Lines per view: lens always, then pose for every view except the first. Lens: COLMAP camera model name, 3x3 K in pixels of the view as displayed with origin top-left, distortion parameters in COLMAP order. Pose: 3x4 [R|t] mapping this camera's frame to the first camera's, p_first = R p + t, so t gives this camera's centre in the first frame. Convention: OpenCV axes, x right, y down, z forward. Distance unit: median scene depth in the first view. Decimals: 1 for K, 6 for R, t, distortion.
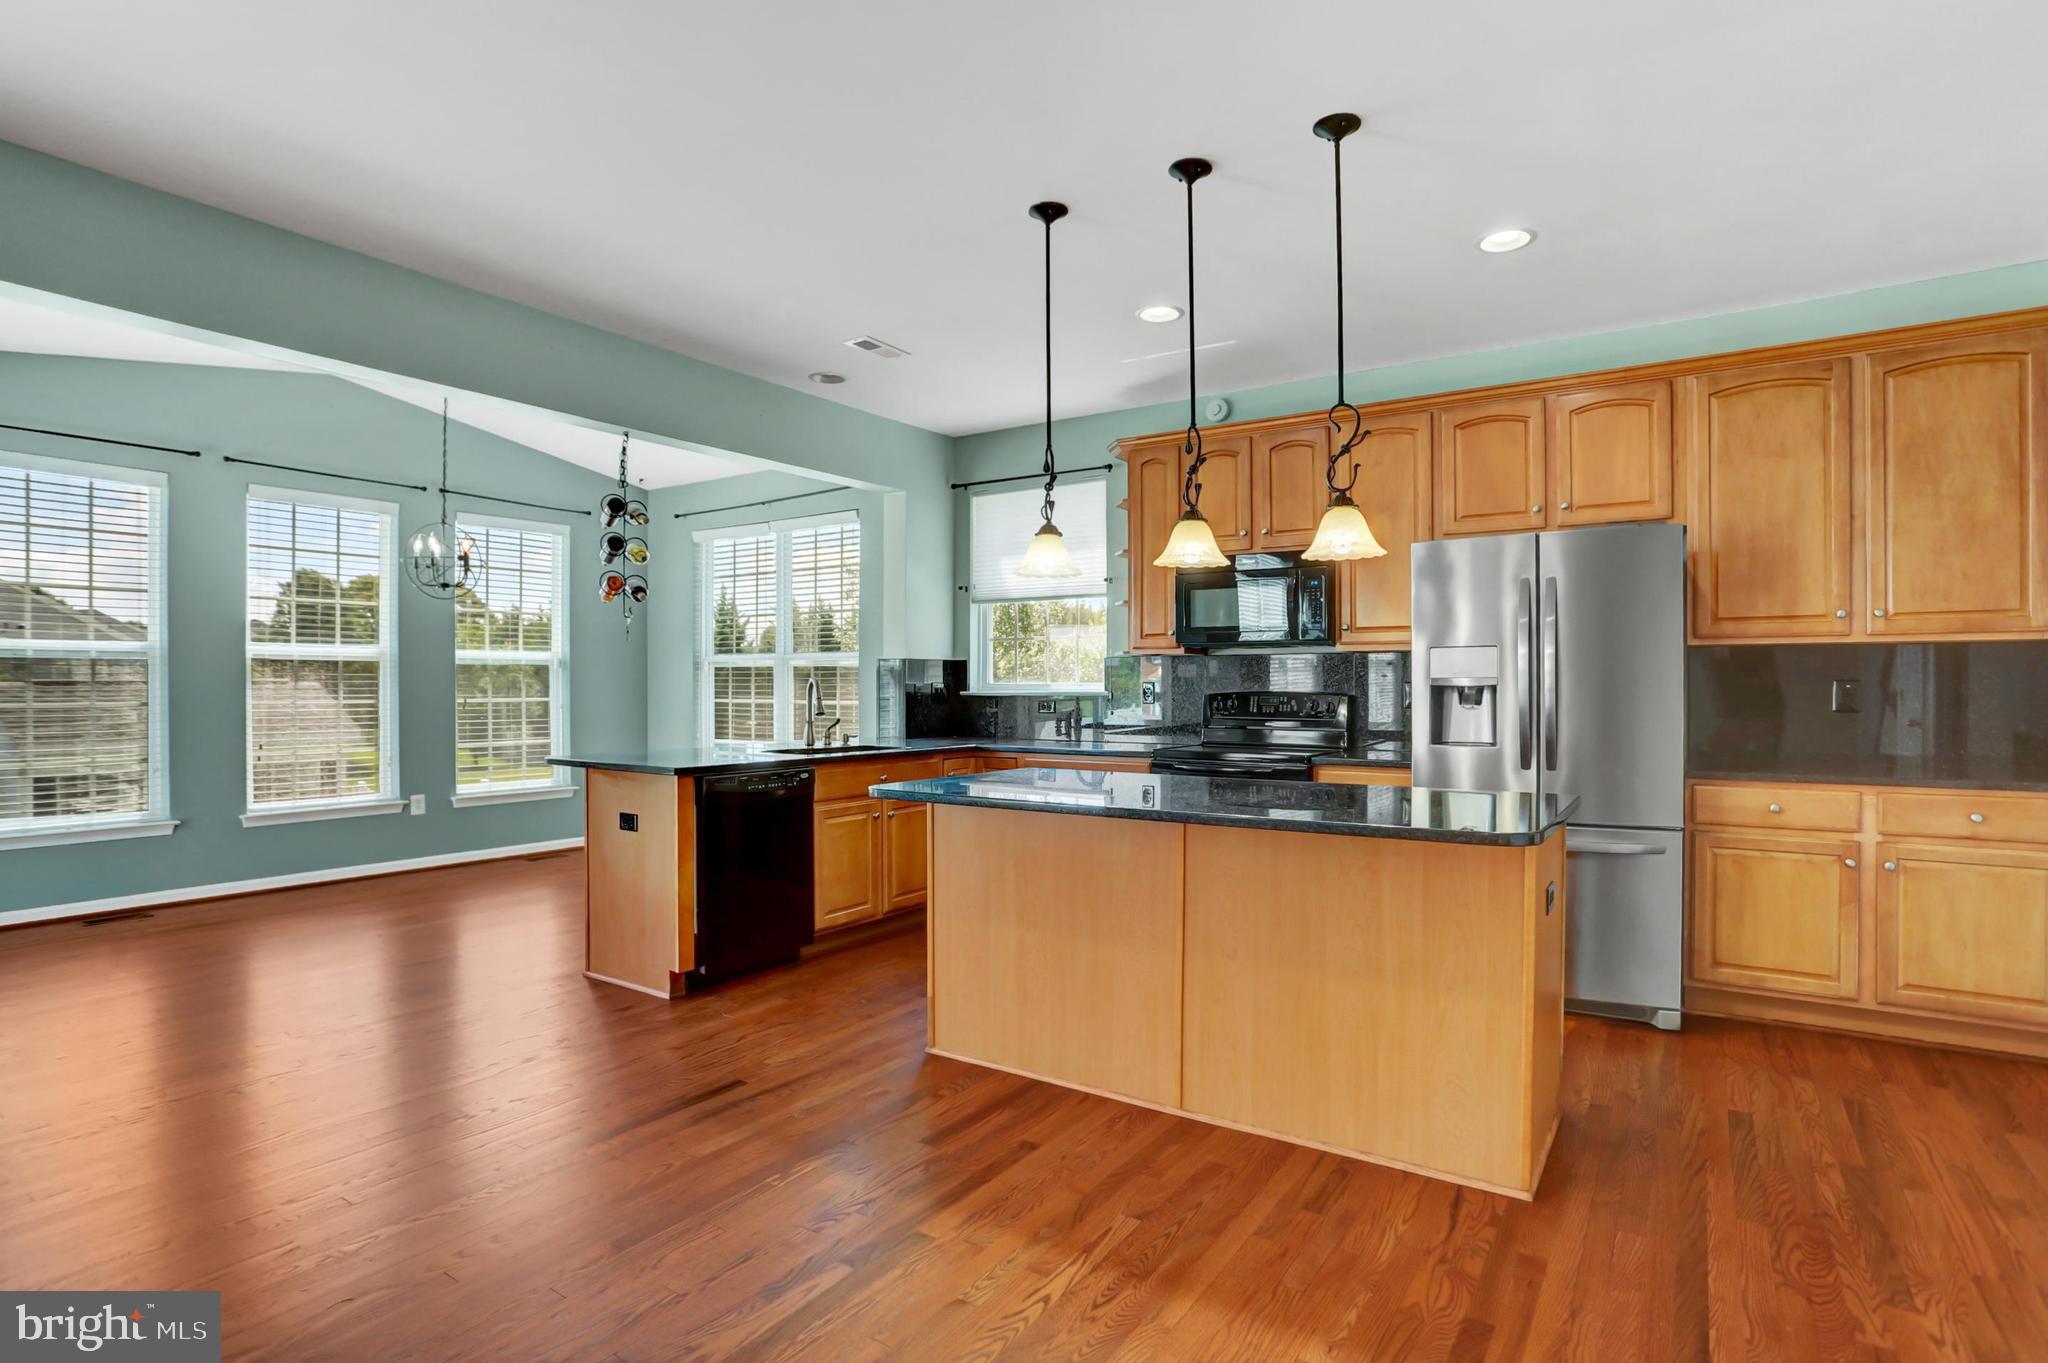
lens RADIAL K [[1006.9, 0, 1016.4], [0, 1006.9, 684.9], [0, 0, 1]] dist [-0.073475, 0.031916]
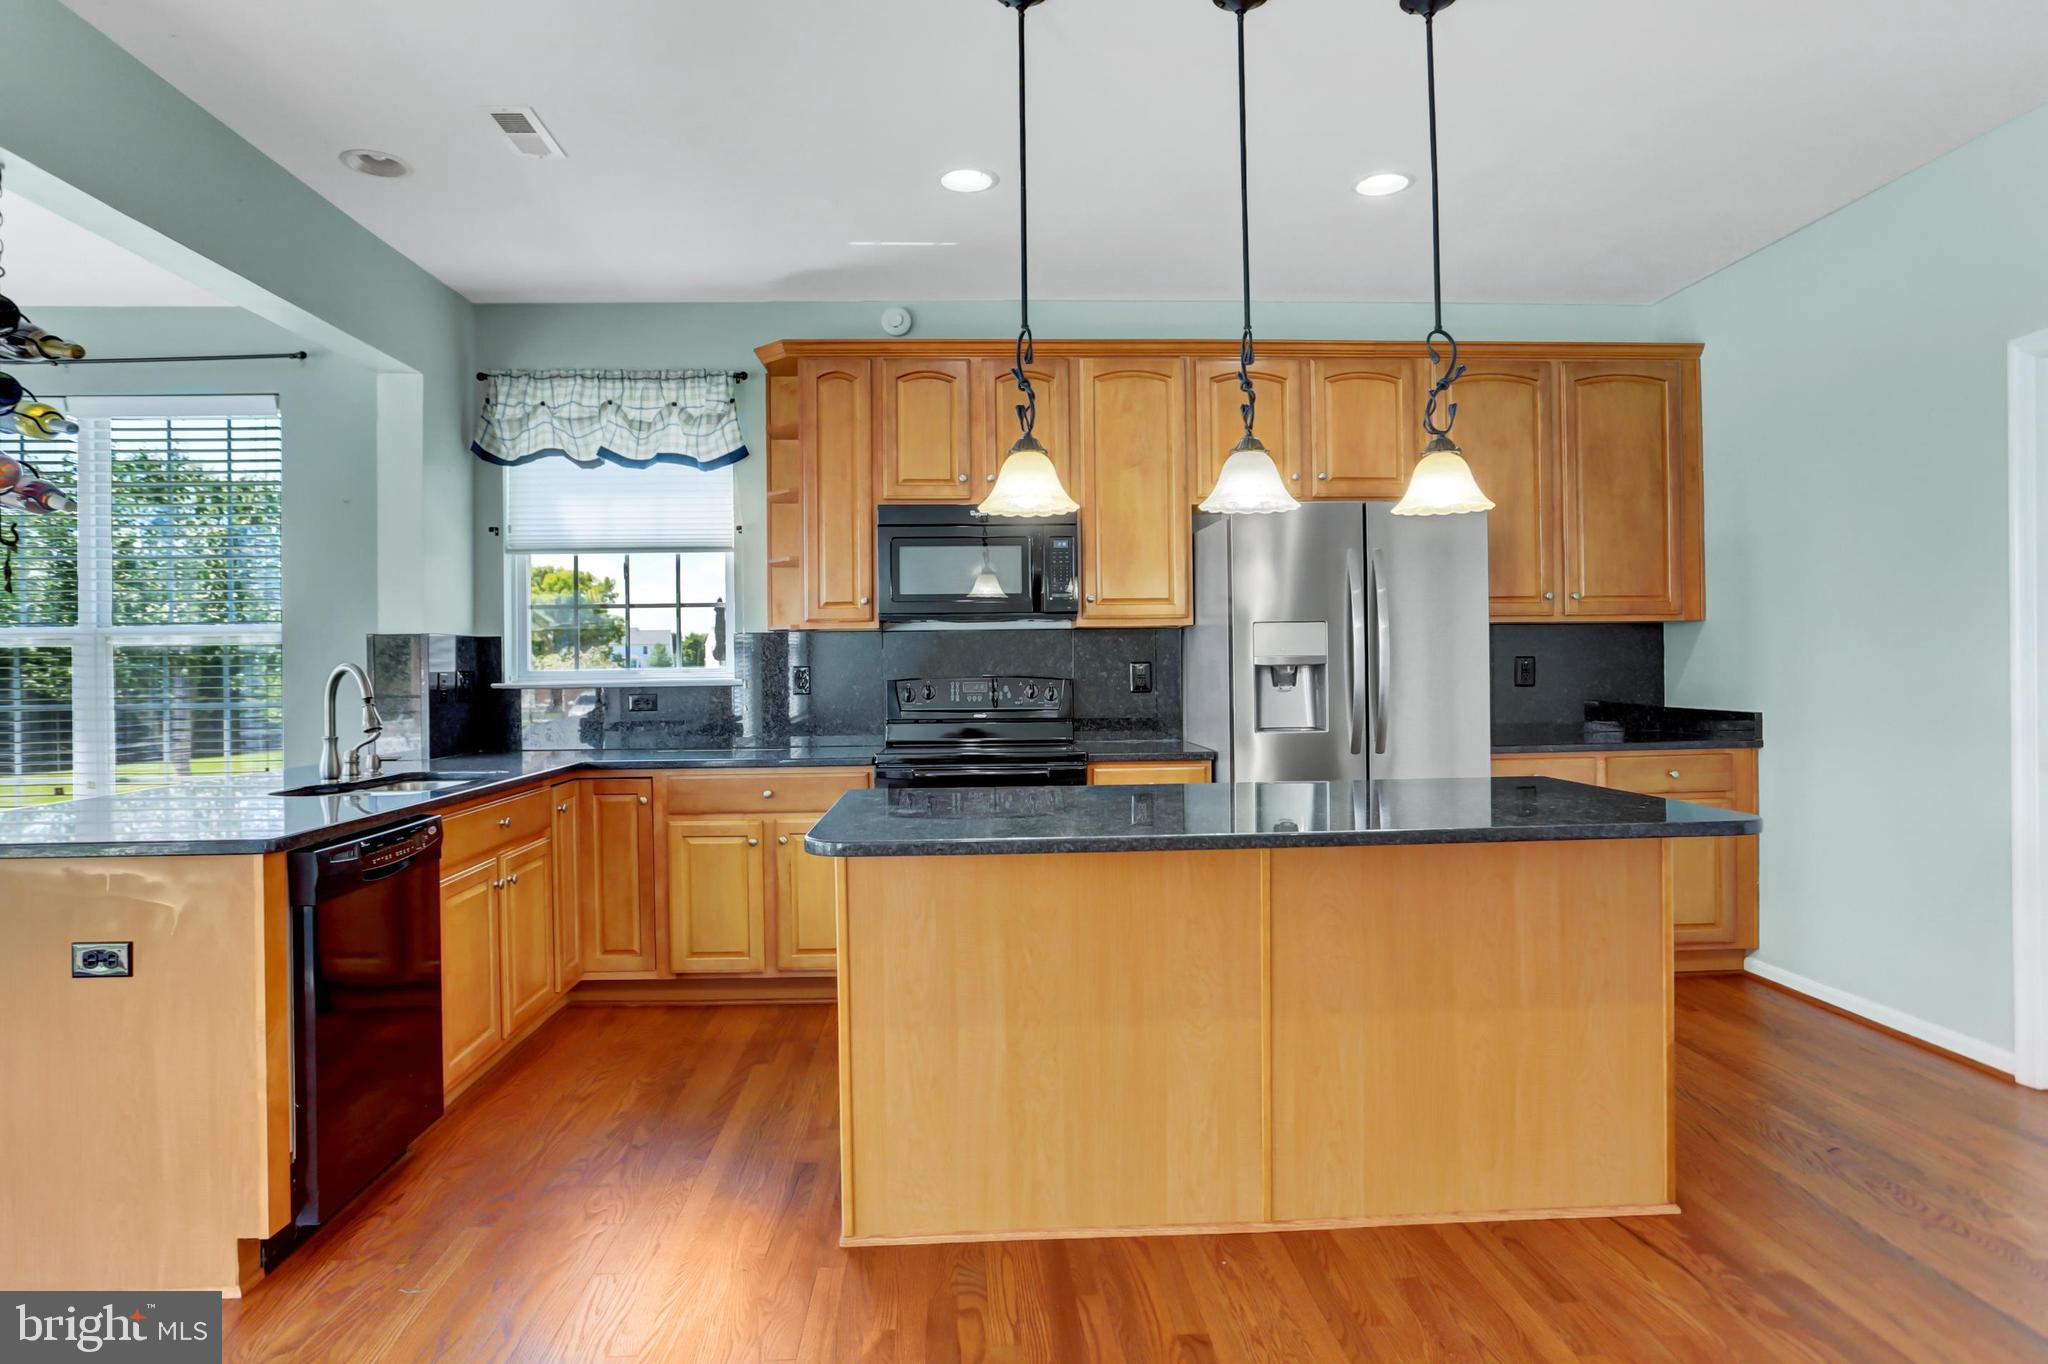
lens RADIAL K [[1161.6, 0, 995.2], [0, 1161.6, 657.3], [0, 0, 1]] dist [-0.068571, 0.043612]
pose [[0.807472, -0.005760, 0.589878, -0.425869], [0.012709, 0.999890, -0.007633, -0.001745], [-0.589769, 0.013660, 0.807456, 0.337157]]
